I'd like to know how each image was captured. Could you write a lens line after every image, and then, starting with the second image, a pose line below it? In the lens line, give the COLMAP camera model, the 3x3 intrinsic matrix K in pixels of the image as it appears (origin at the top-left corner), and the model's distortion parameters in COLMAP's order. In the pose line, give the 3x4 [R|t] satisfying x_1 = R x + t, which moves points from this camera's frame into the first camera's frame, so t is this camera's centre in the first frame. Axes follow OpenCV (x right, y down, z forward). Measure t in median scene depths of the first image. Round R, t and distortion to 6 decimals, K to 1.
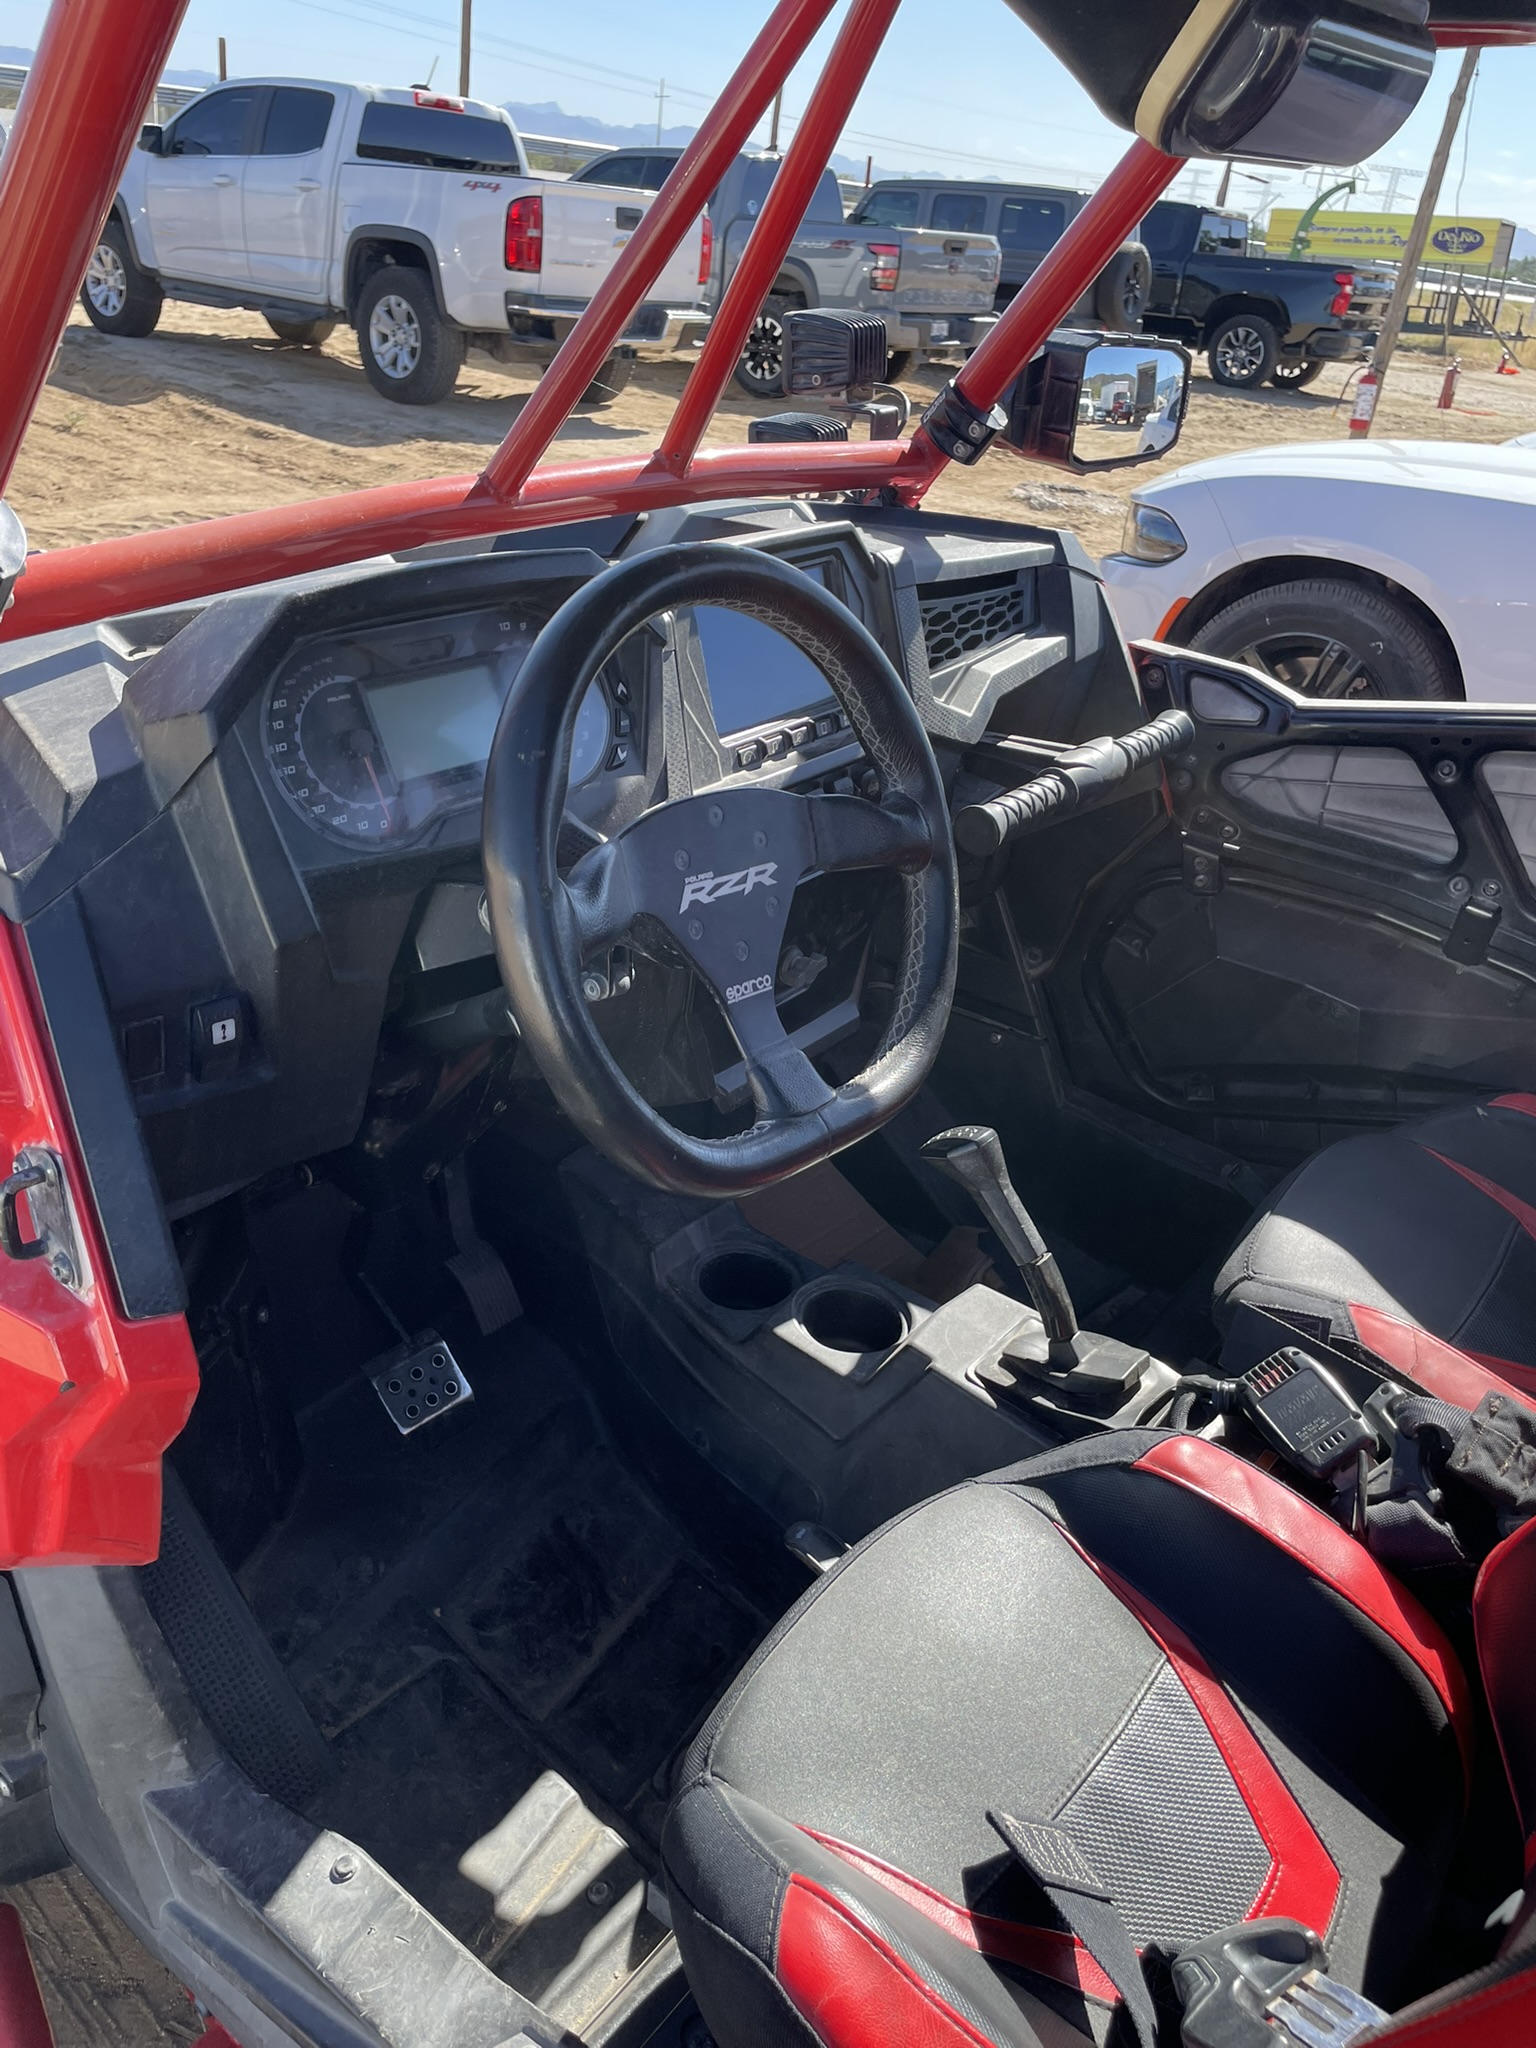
lens RADIAL K [[1523.6, 0, 775.9], [0, 1523.6, 1028.5], [0, 0, 1]] dist [0.078297, -0.104543]
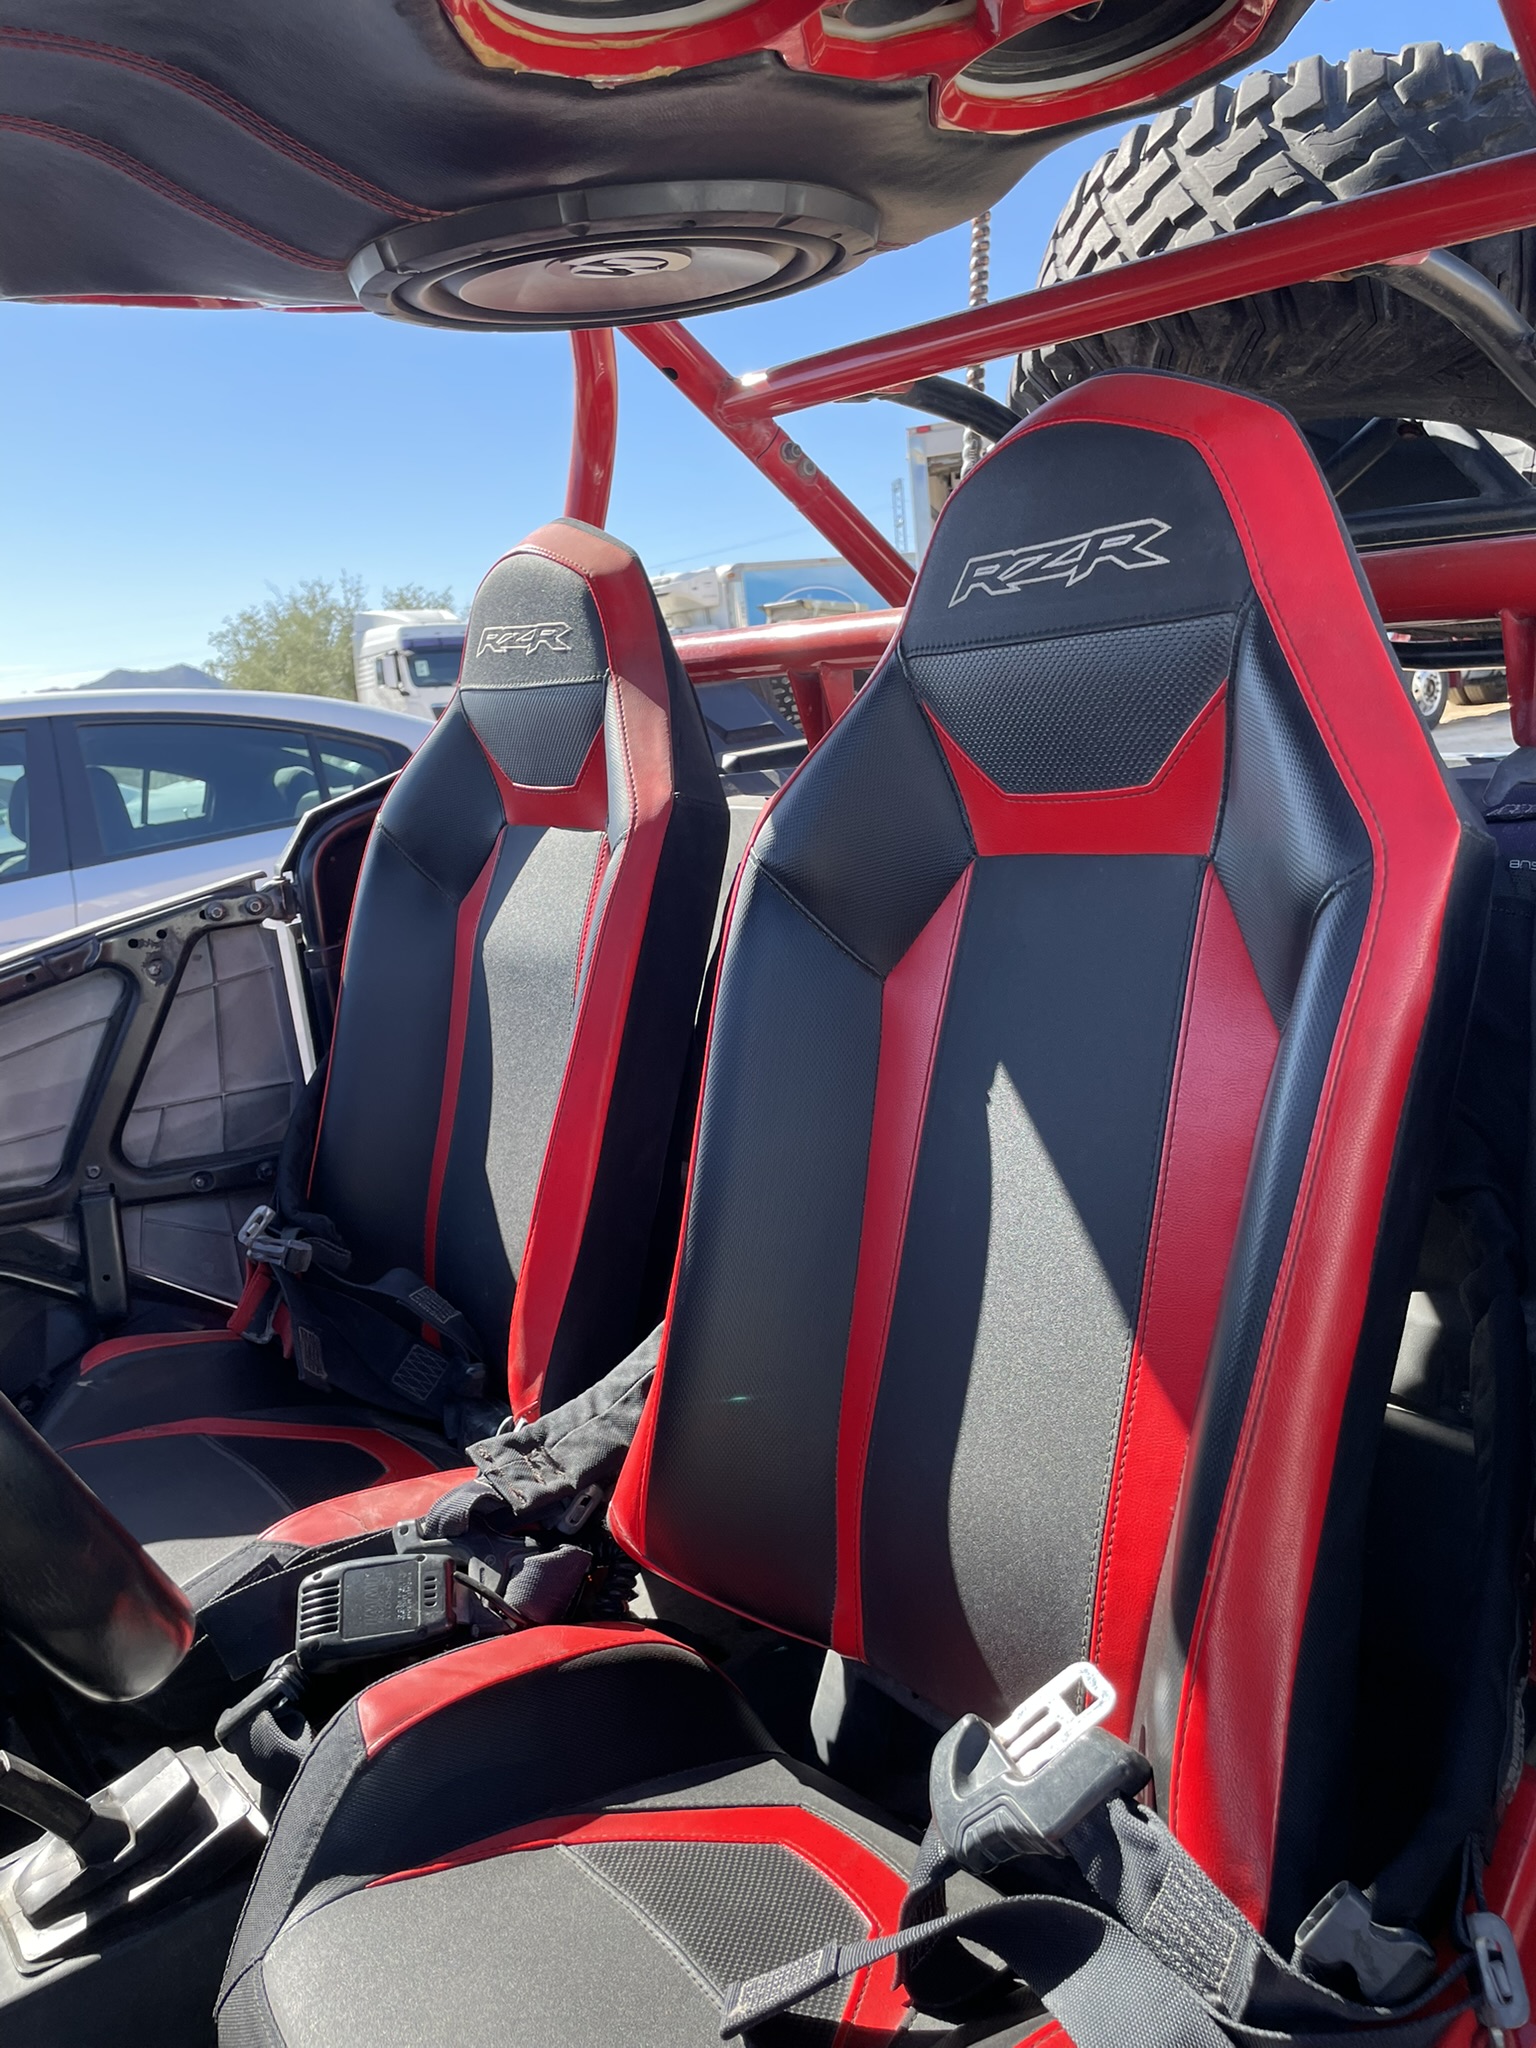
lens RADIAL K [[1523.6, 0, 775.9], [0, 1523.6, 1028.5], [0, 0, 1]] dist [0.078297, -0.104543]
pose [[0.208568, -0.330895, 0.920330, -0.368421], [0.570039, 0.805783, 0.160526, -0.045927], [-0.794704, 0.491143, 0.356684, 0.327124]]
